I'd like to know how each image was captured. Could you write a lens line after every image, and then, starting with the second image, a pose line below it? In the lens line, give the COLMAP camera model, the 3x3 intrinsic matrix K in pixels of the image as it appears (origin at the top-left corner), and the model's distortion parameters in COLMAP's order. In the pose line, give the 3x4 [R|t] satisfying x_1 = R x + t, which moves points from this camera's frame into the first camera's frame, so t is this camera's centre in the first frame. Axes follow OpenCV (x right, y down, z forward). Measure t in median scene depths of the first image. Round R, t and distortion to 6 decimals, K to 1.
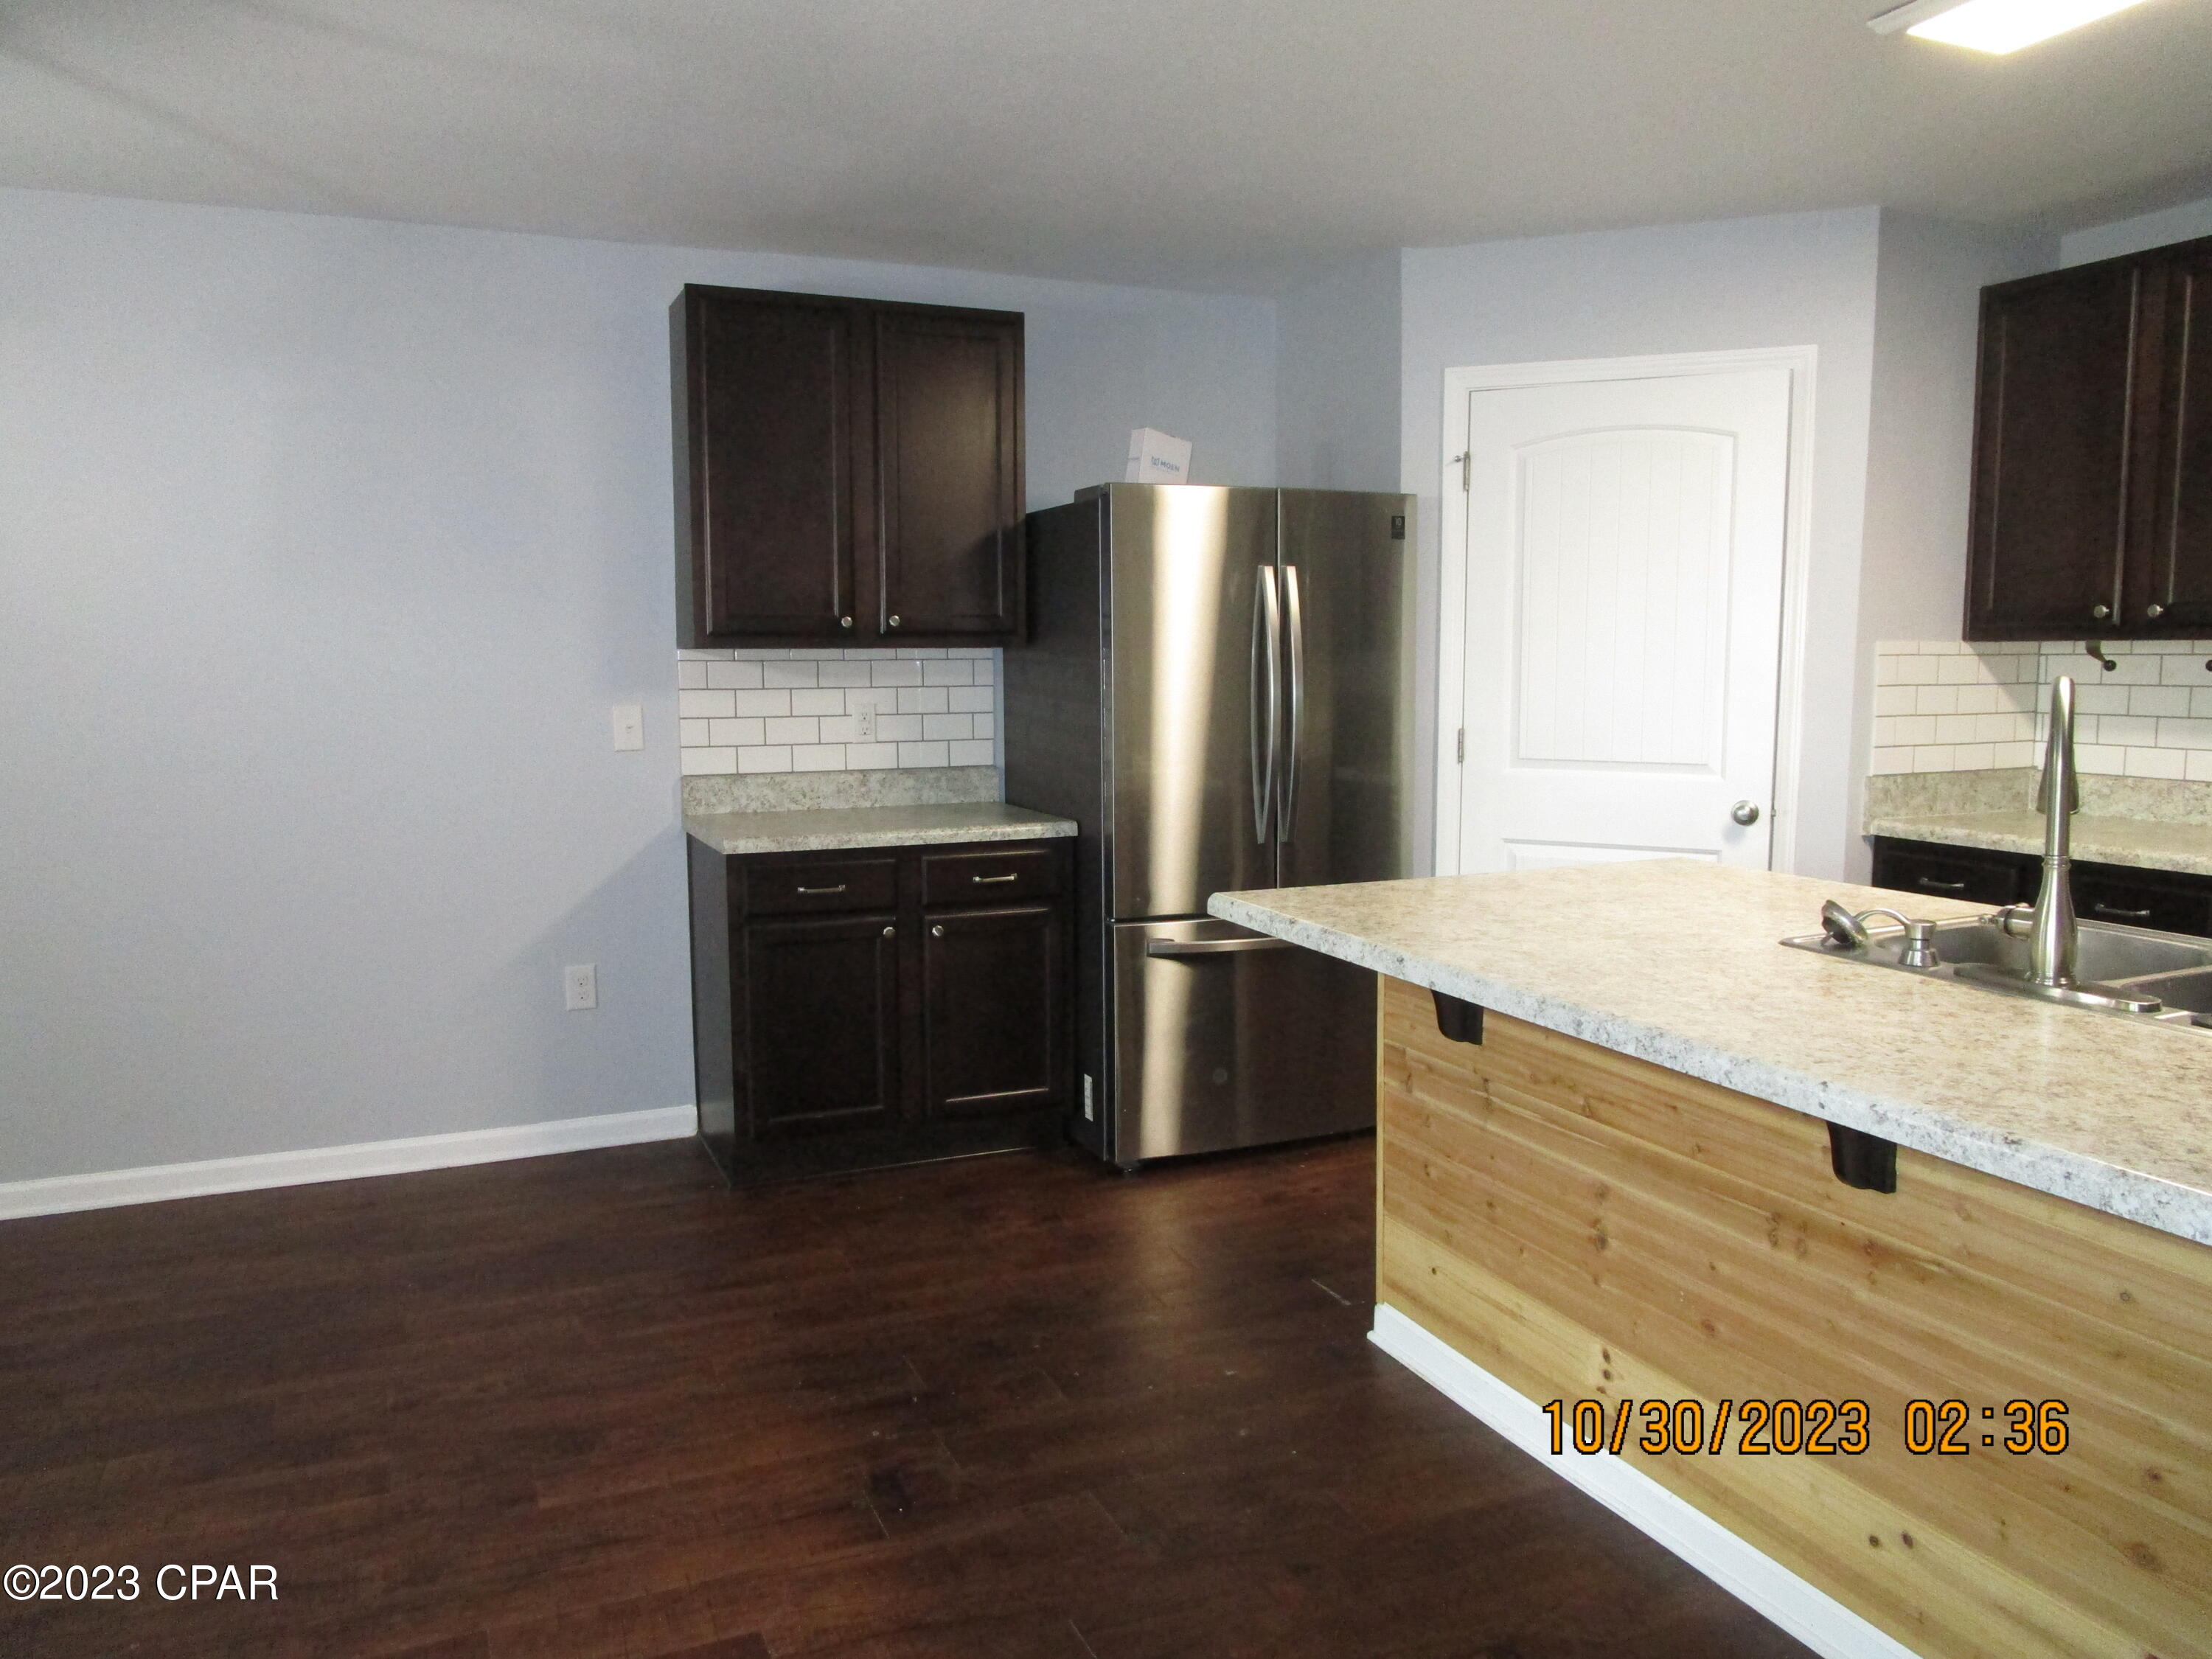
lens RADIAL K [[1576.7, 0, 1106.0], [0, 1576.7, 829.5], [0, 0, 1]] dist [-0.021413, -0.000940]
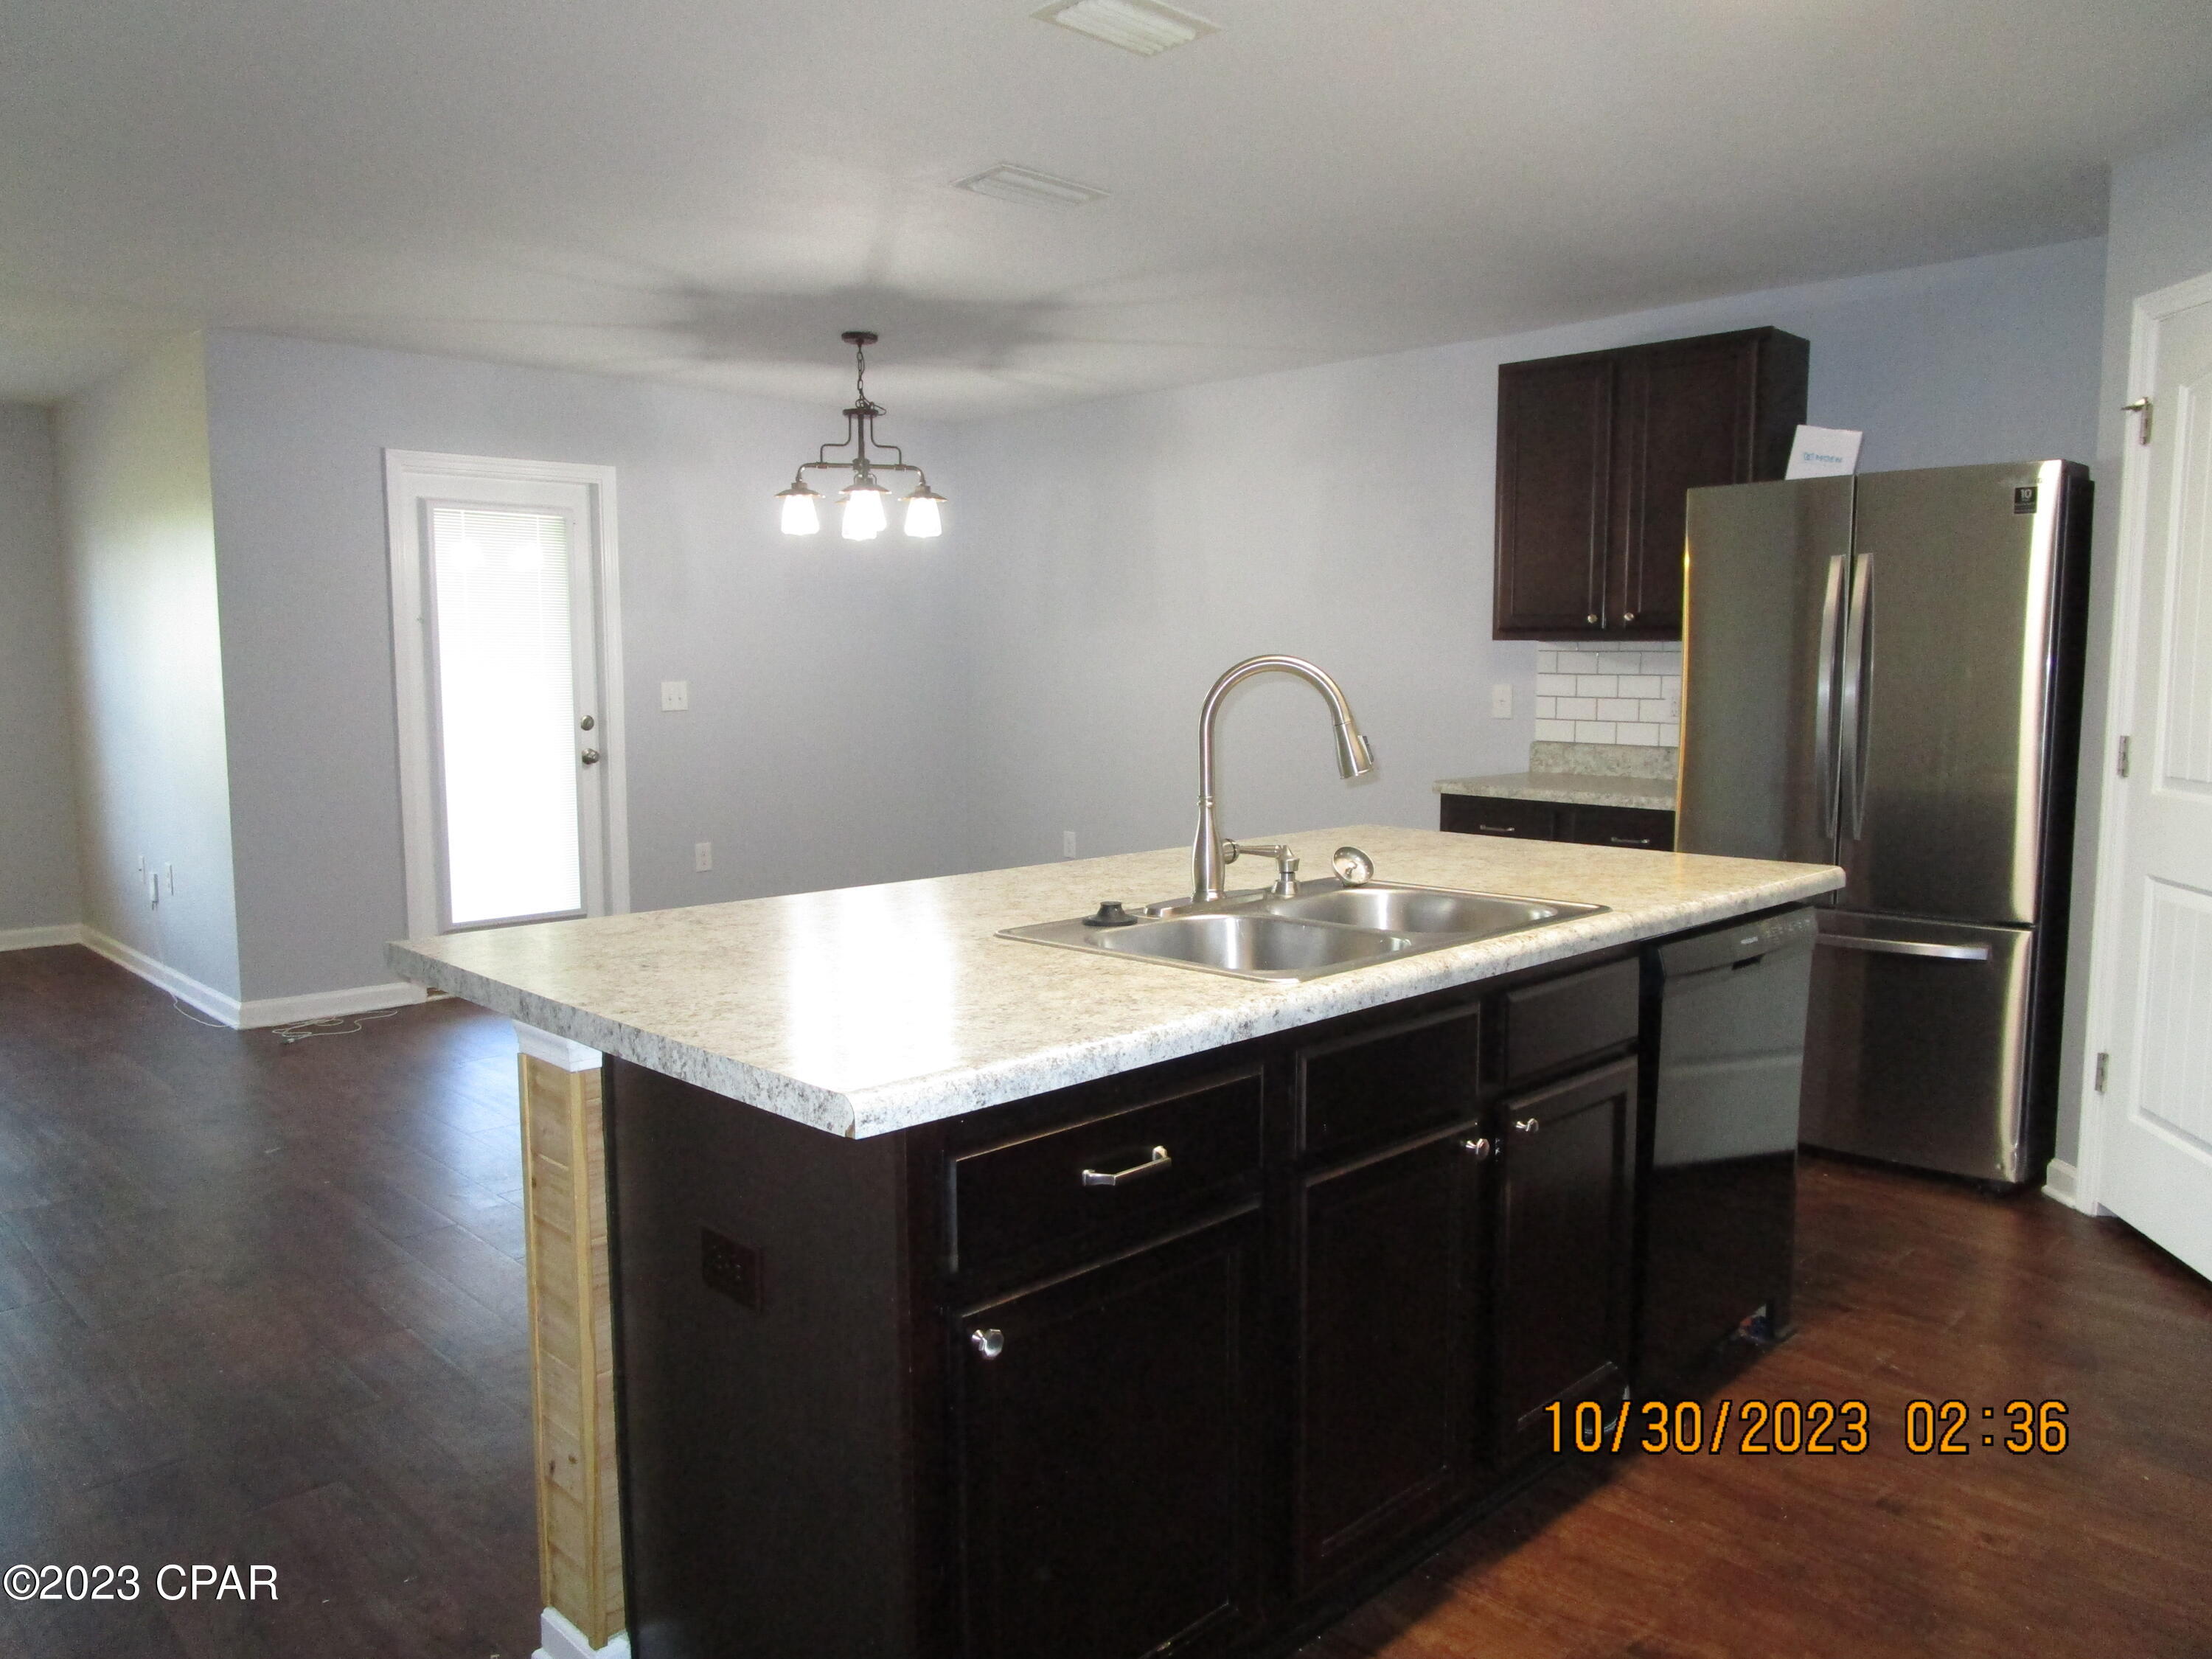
lens RADIAL K [[1576.7, 0, 1106.0], [0, 1576.7, 829.5], [0, 0, 1]] dist [-0.021413, -0.000940]
pose [[0.355638, 0.107173, -0.928459, 1.144000], [-0.104006, 0.991772, 0.074642, -0.031302], [0.928819, 0.070020, 0.363858, 0.309624]]
